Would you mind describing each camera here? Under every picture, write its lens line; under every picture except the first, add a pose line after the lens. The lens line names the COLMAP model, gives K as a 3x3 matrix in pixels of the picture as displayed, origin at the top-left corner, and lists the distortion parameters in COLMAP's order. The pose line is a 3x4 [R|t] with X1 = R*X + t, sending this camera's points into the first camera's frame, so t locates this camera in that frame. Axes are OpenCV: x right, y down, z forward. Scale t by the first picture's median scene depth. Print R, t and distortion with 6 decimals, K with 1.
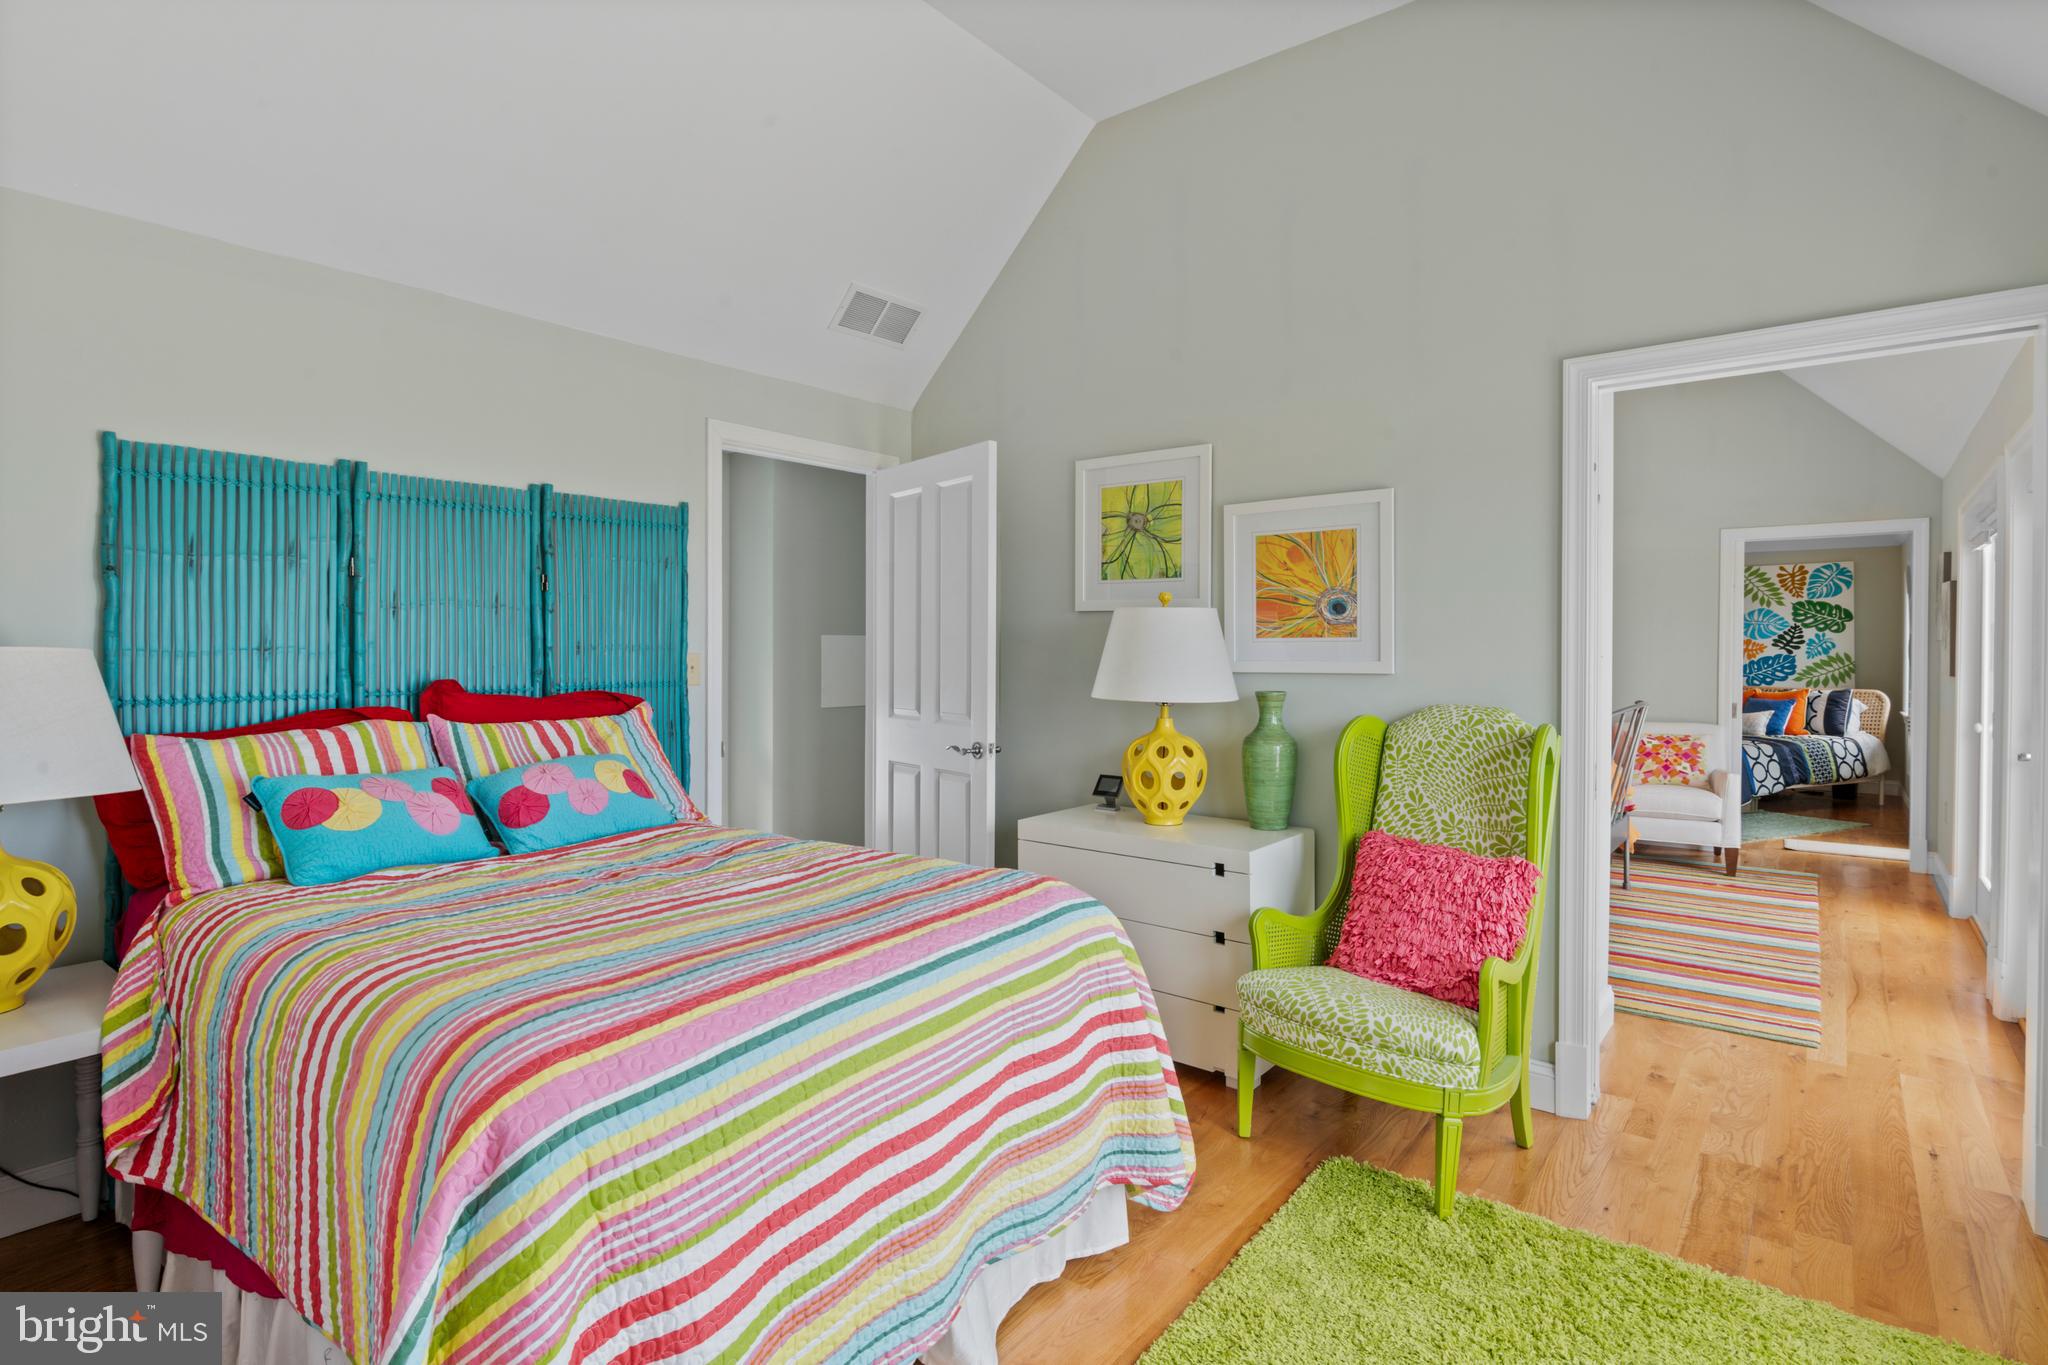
lens RADIAL K [[1028.3, 0, 1023.3], [0, 1028.3, 665.3], [0, 0, 1]] dist [0.000968, 0.000138]
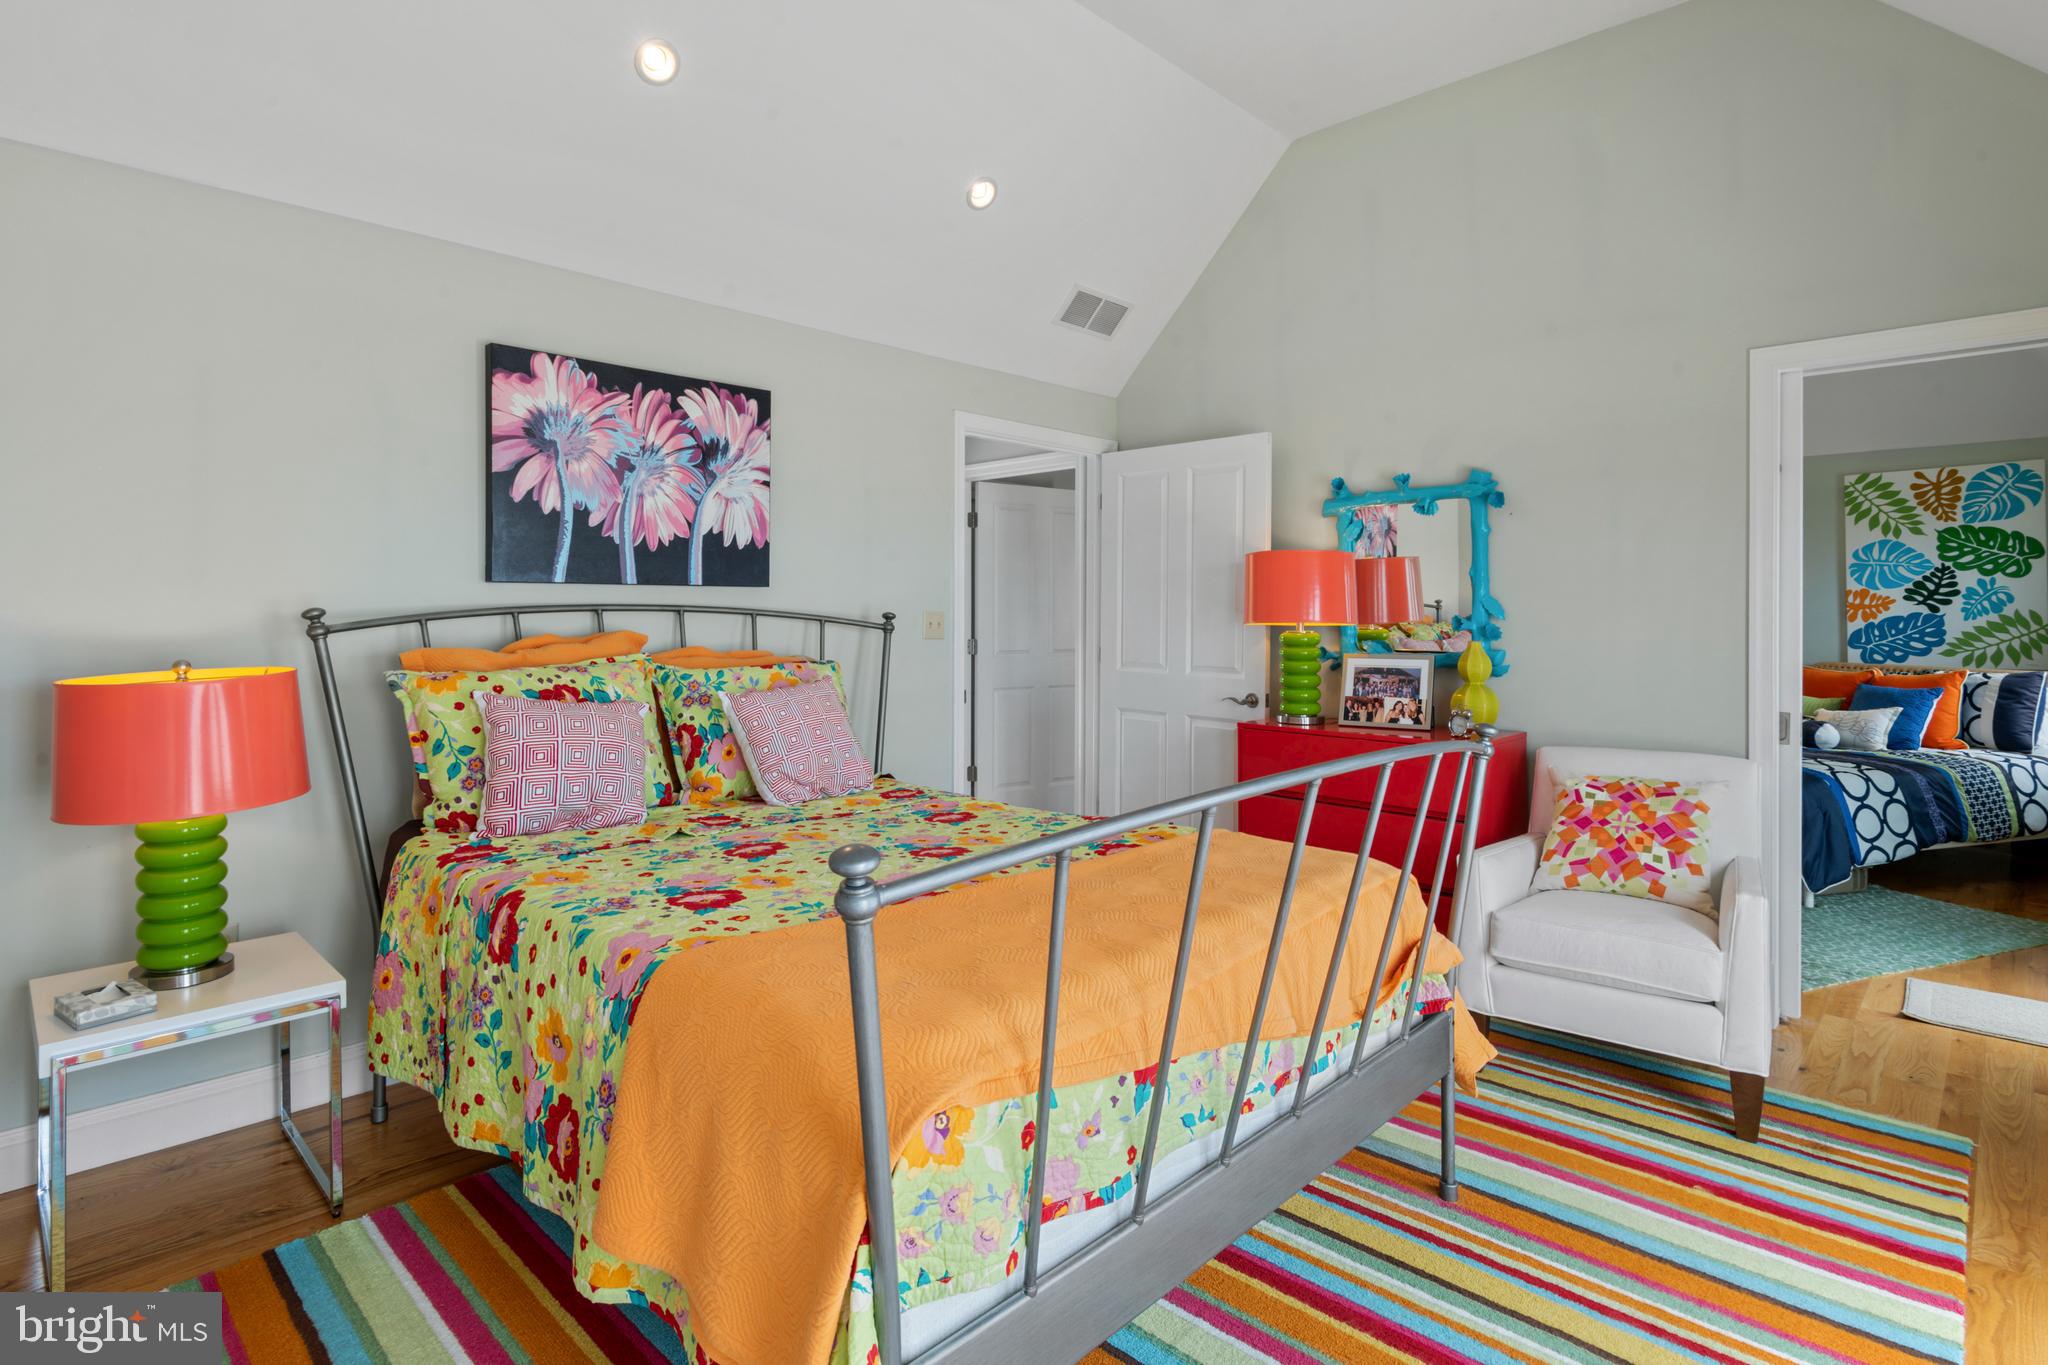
lens RADIAL K [[1032.2, 0, 1022.5], [0, 1032.2, 616.0], [0, 0, 1]] dist [-0.000360, -0.000218]
pose [[0.995238, -0.001515, -0.097462, 0.282168], [0.000373, 0.999931, -0.011736, -0.001907], [0.097474, 0.011644, 0.995170, 0.357015]]
